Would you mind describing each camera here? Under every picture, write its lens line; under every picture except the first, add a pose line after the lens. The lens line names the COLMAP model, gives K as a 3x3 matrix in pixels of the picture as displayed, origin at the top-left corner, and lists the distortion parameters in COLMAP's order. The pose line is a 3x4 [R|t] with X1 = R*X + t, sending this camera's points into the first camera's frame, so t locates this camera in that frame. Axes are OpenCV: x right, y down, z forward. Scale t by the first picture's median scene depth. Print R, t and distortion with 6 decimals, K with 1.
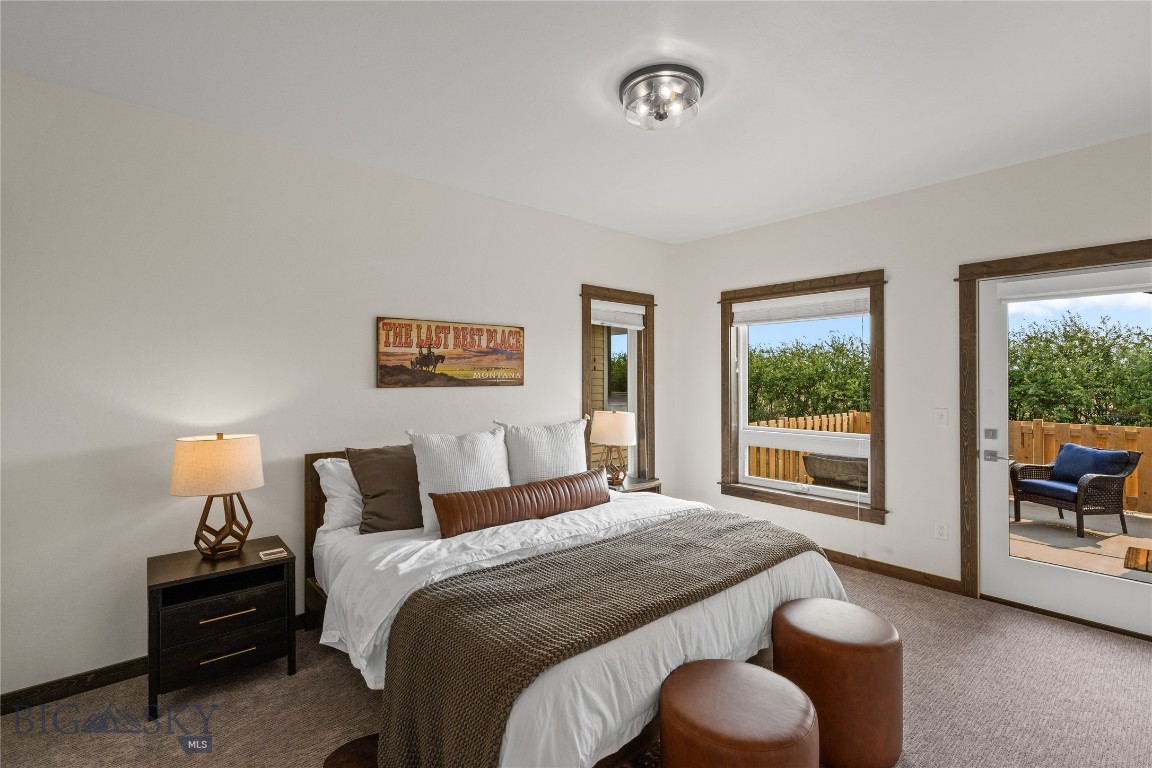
lens RADIAL K [[522.9, 0, 577.0], [0, 522.9, 374.0], [0, 0, 1]] dist [-0.001320, -0.000173]
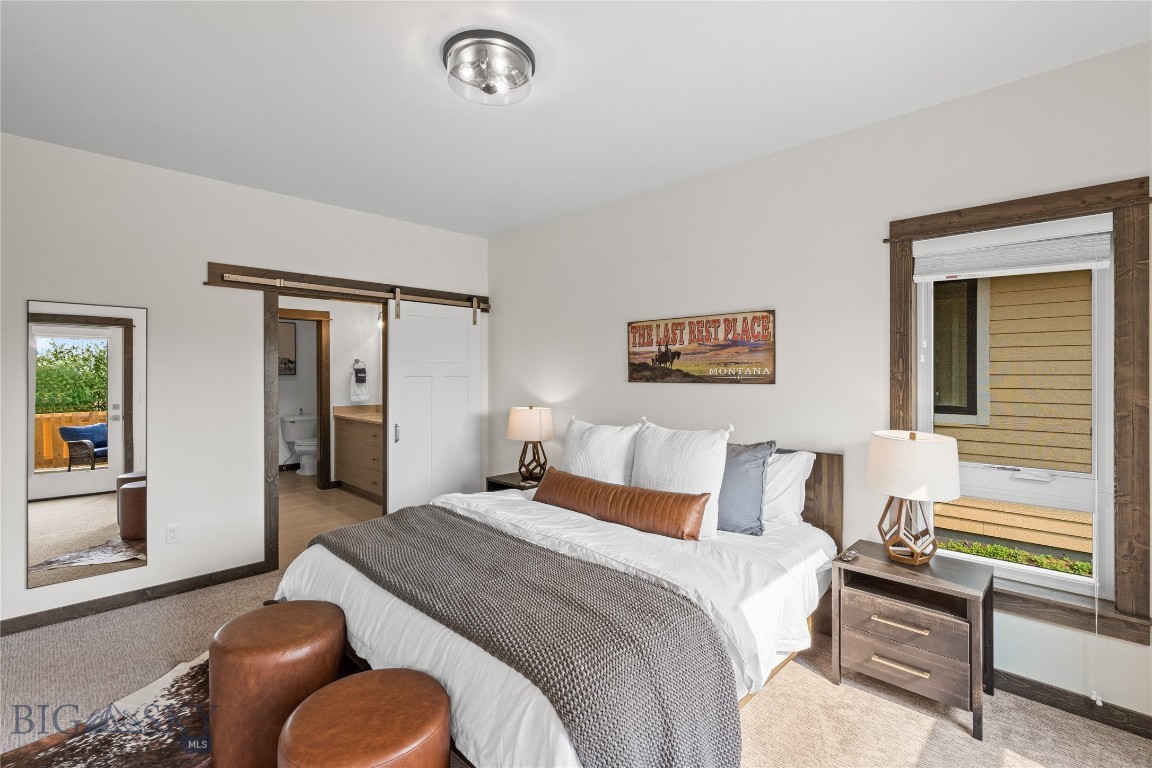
lens RADIAL K [[522.9, 0, 577.0], [0, 522.9, 374.0], [0, 0, 1]] dist [-0.001320, -0.000173]
pose [[0.084642, 0.006012, -0.996393, 0.725317], [0.006929, 0.999954, 0.006622, -0.000583], [0.996387, -0.007464, 0.084596, 0.713742]]
